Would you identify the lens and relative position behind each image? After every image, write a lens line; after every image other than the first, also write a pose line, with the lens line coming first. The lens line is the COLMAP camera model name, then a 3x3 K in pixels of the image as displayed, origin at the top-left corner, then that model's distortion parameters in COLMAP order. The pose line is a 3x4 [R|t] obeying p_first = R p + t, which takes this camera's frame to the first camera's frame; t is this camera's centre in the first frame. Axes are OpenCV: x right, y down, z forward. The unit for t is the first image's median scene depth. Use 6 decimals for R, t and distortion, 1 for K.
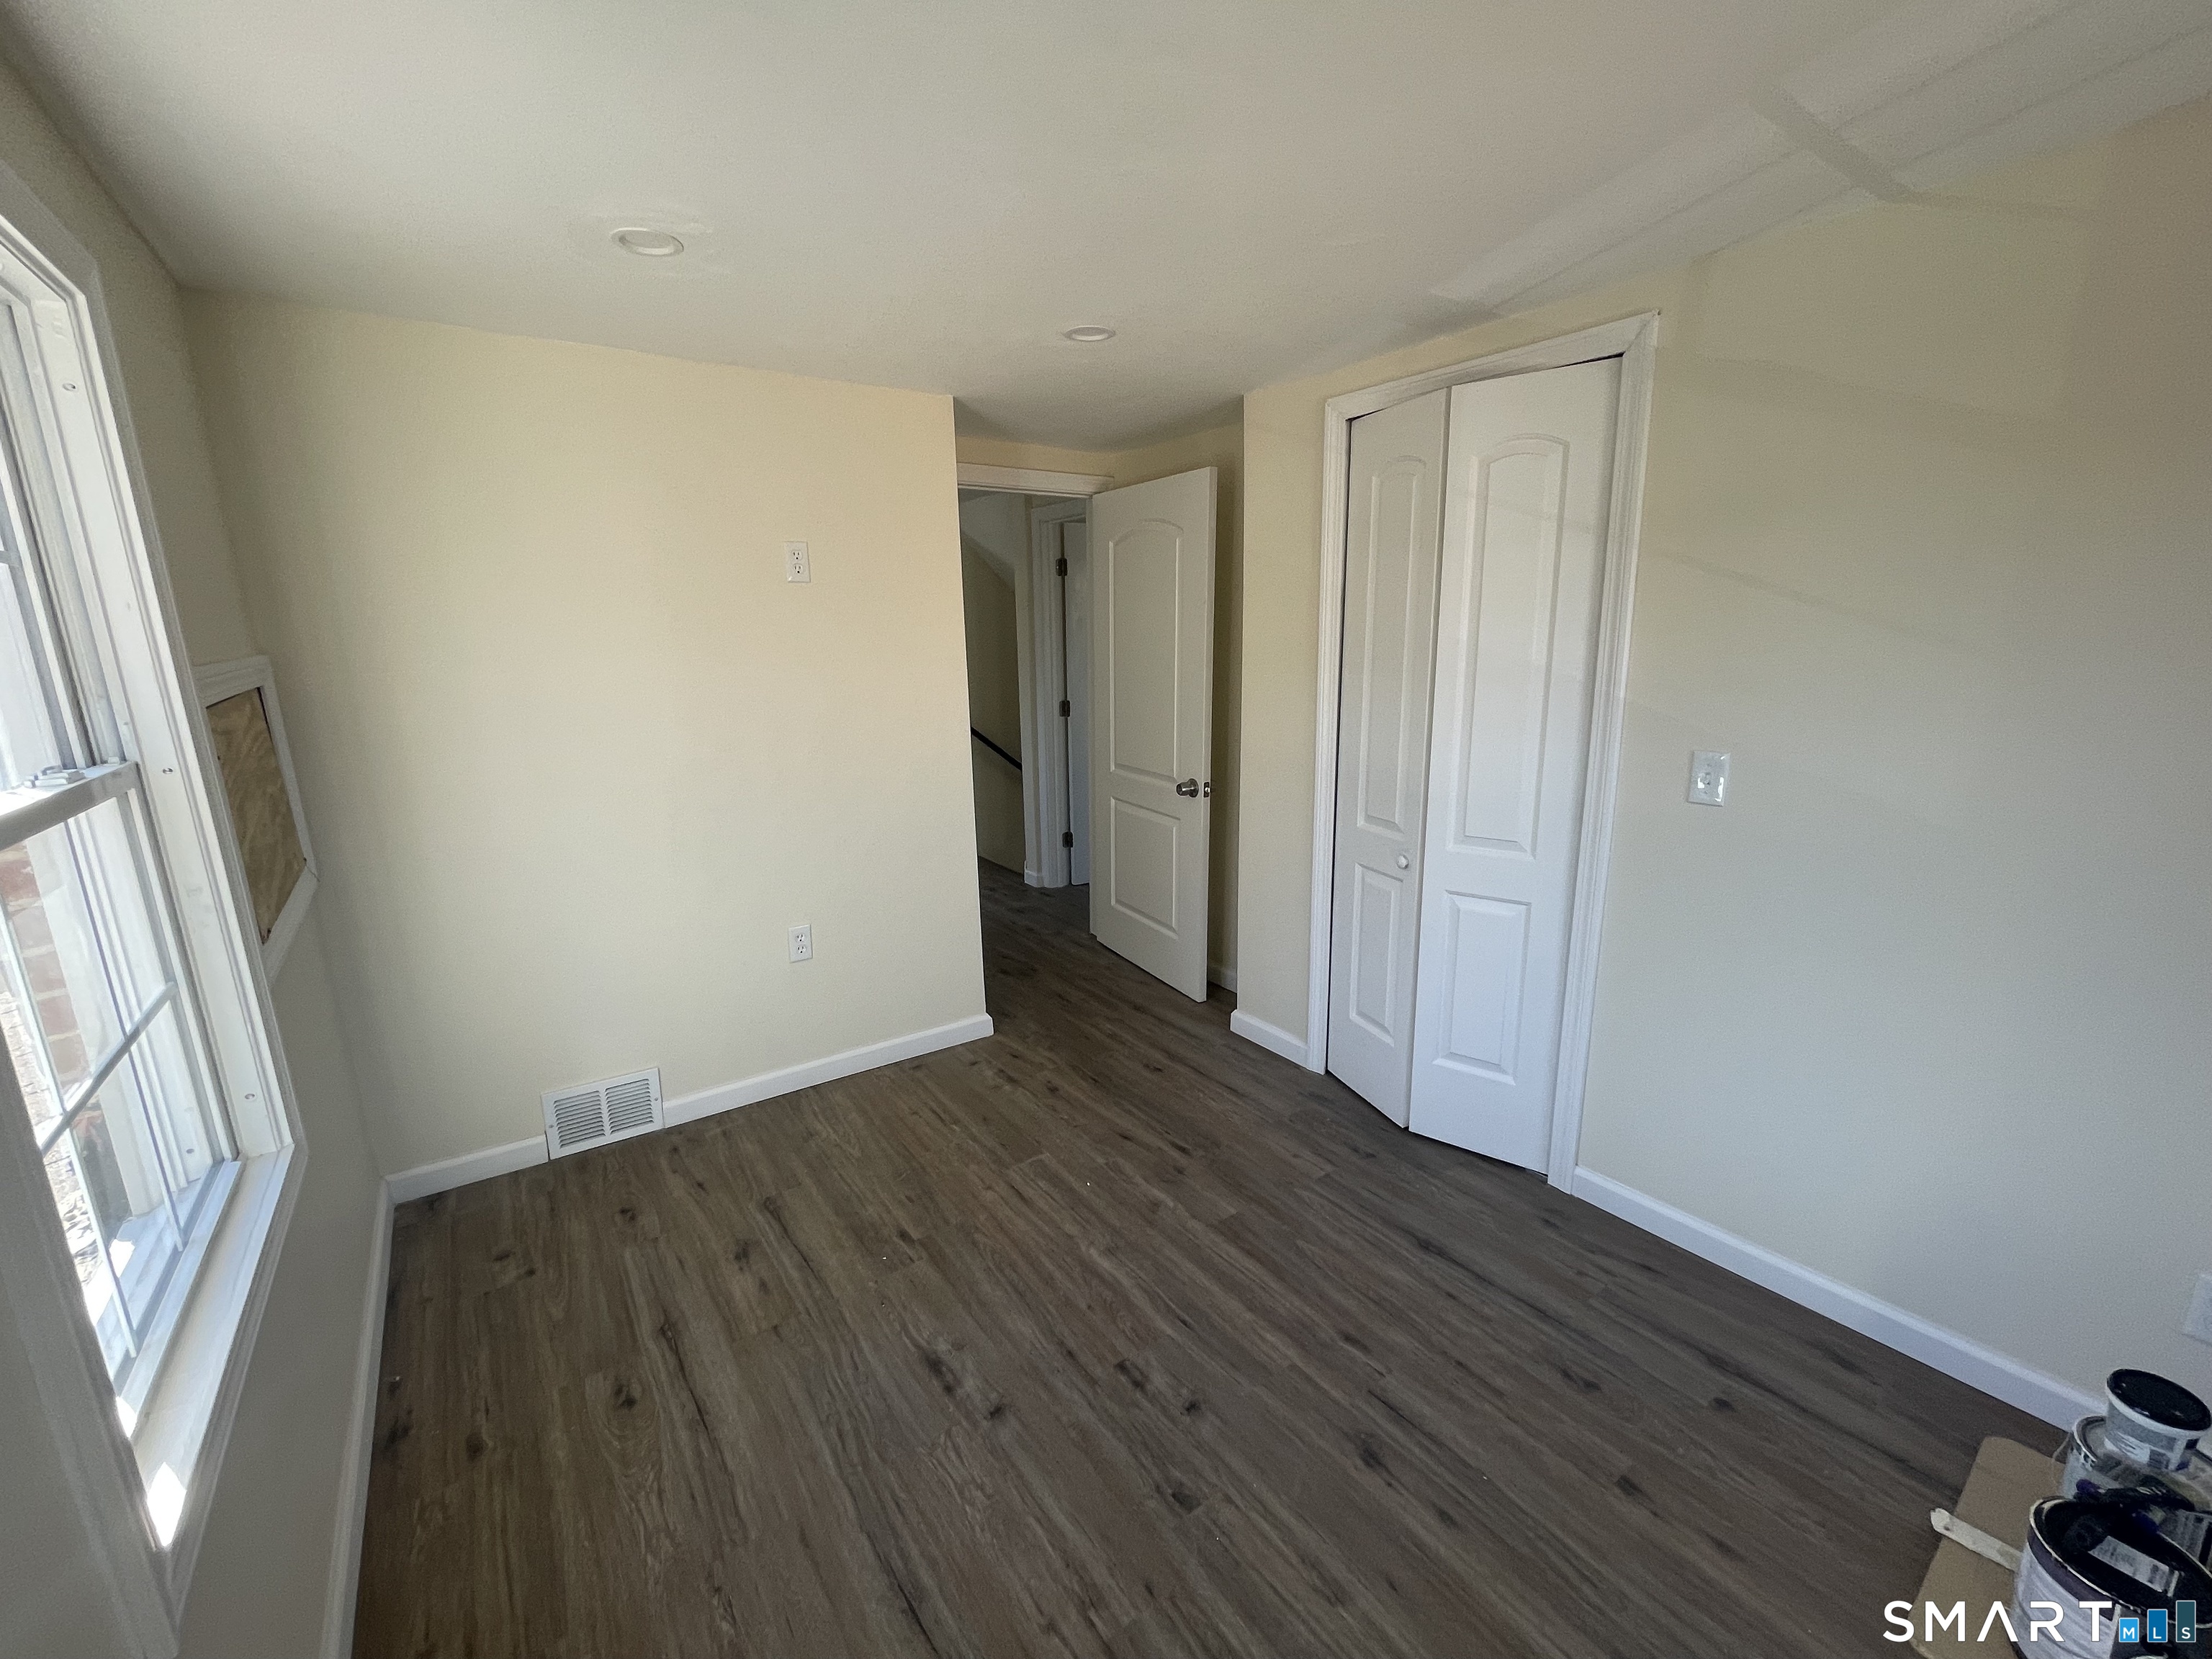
lens RADIAL K [[897.2, 0, 1108.2], [0, 897.2, 835.2], [0, 0, 1]] dist [-0.006119, -0.000229]
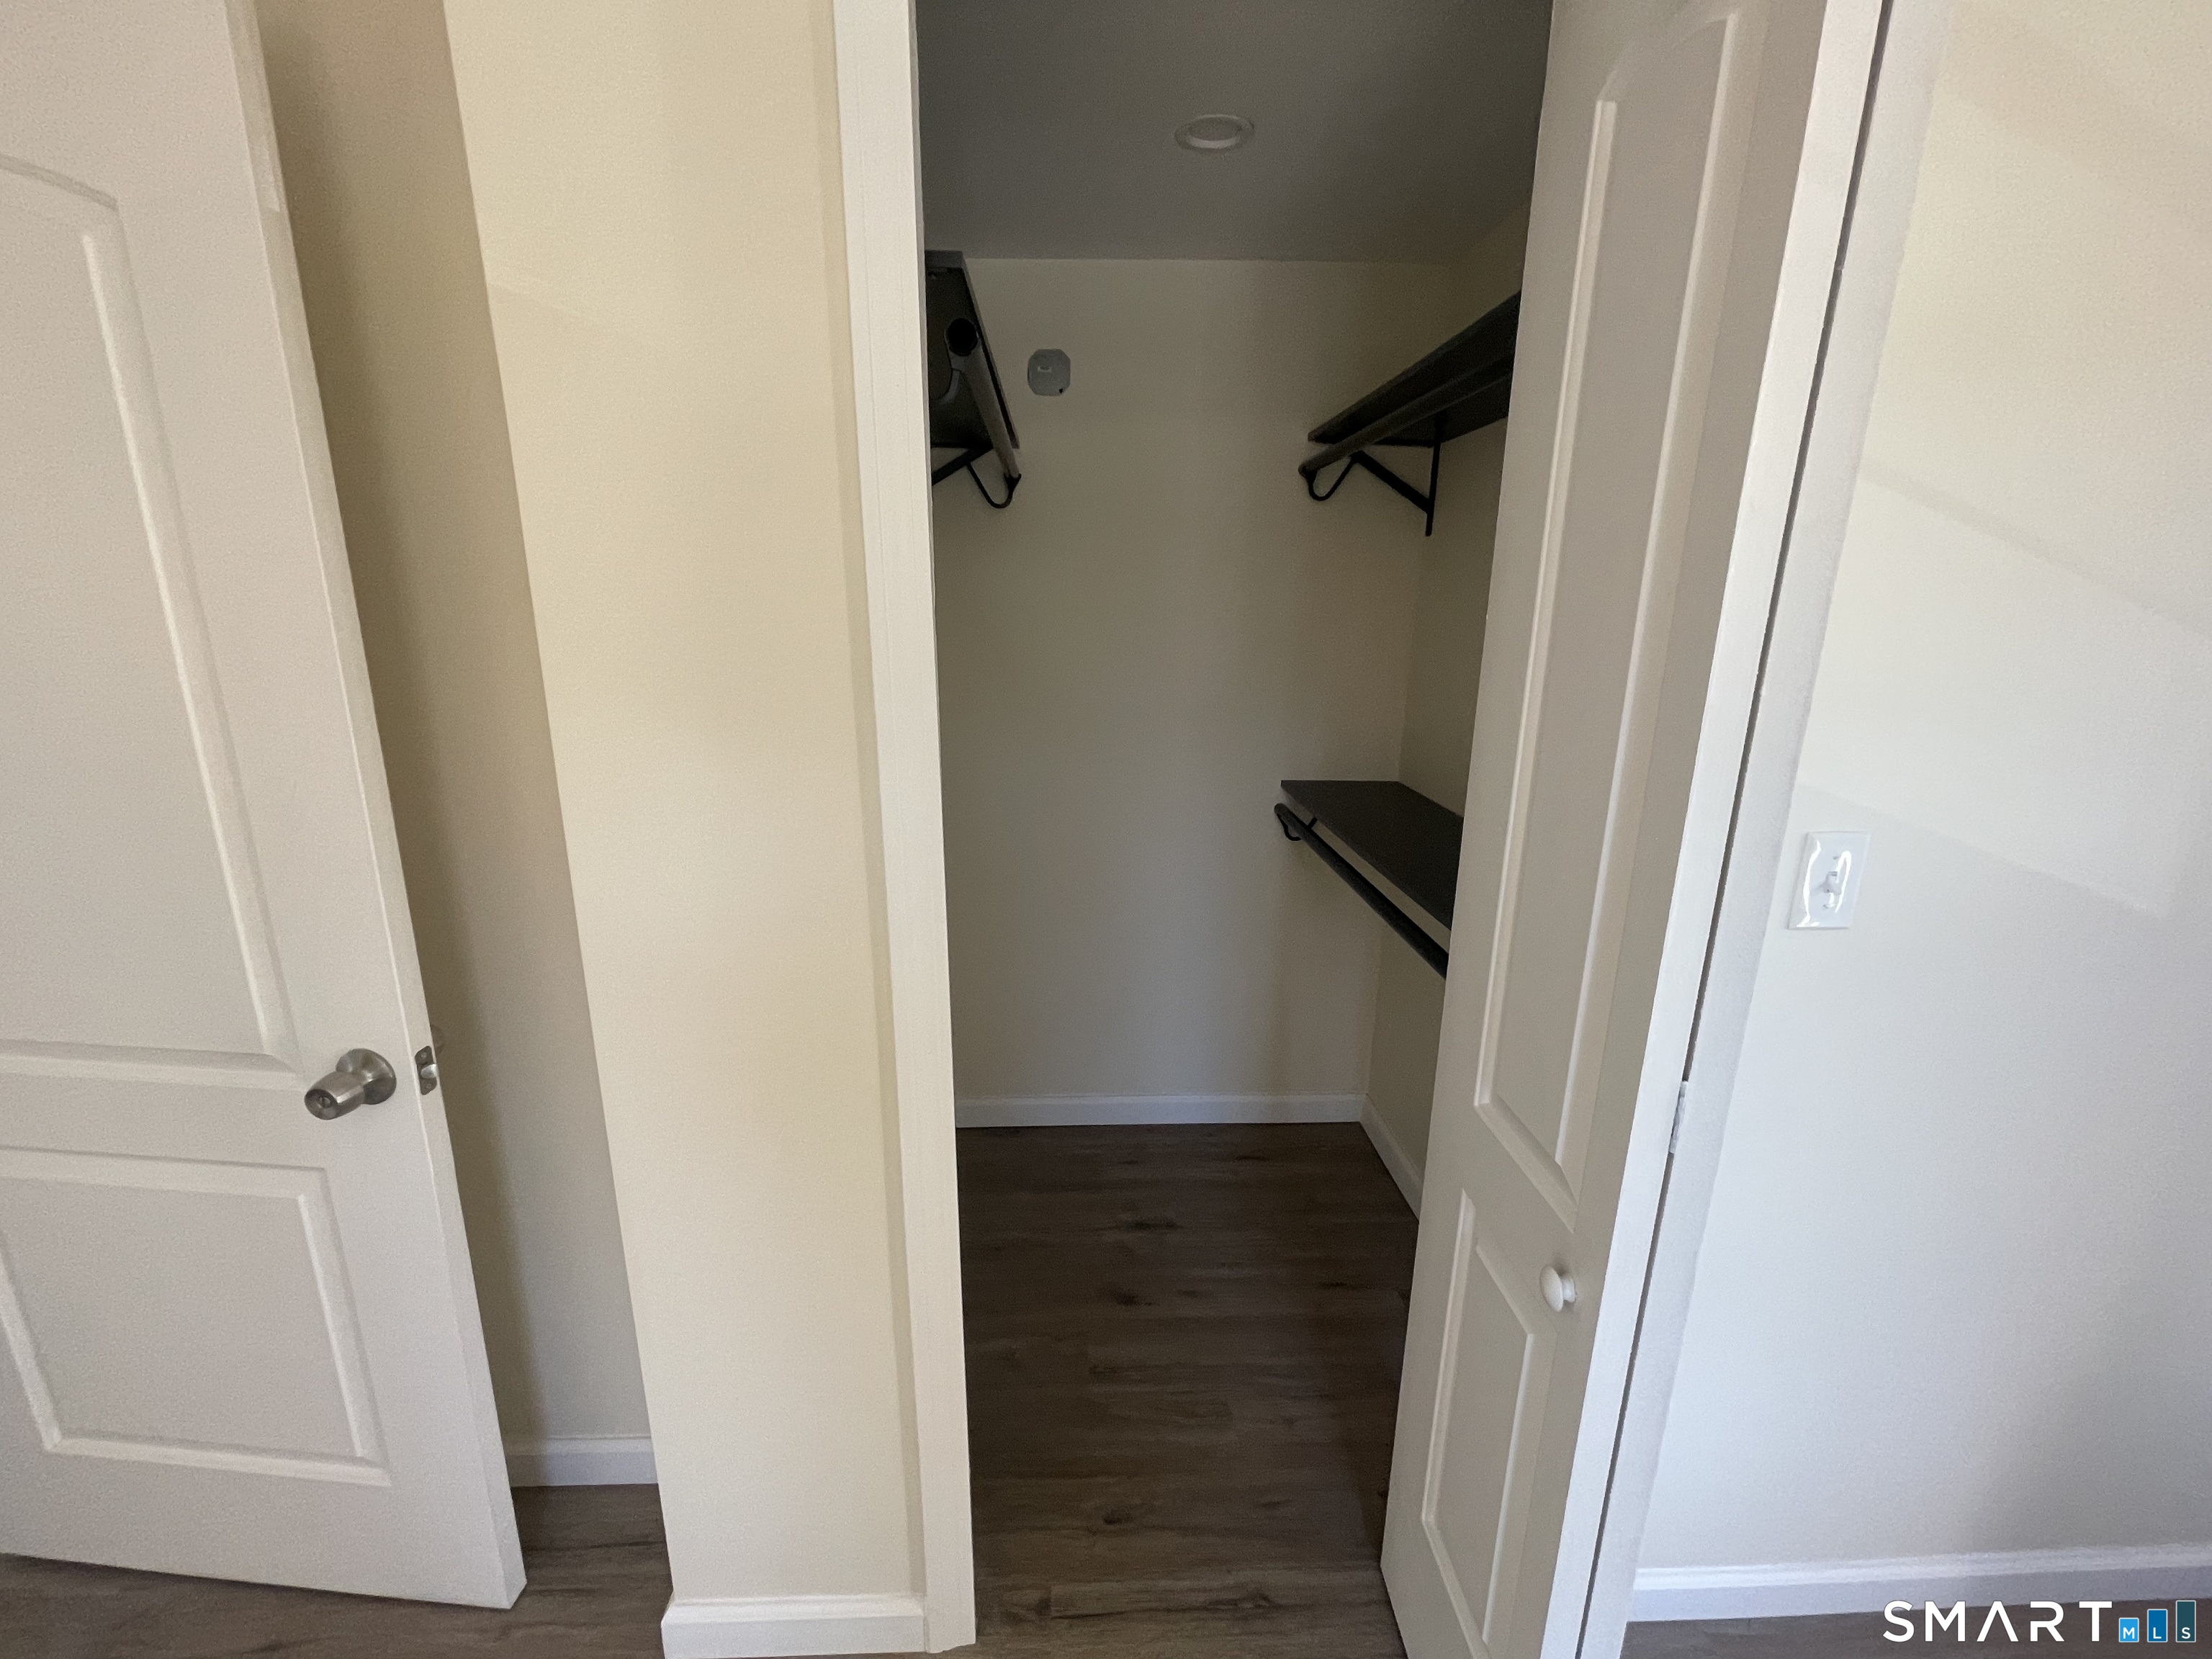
lens RADIAL K [[897.2, 0, 1061.3], [0, 897.2, 819.3], [0, 0, 1]] dist [-0.006119, -0.000229]
pose [[0.574576, -0.183299, 0.797662, 0.000278], [0.170429, 0.980030, 0.102443, -0.132601], [-0.800510, 0.077084, 0.594341, 0.610923]]
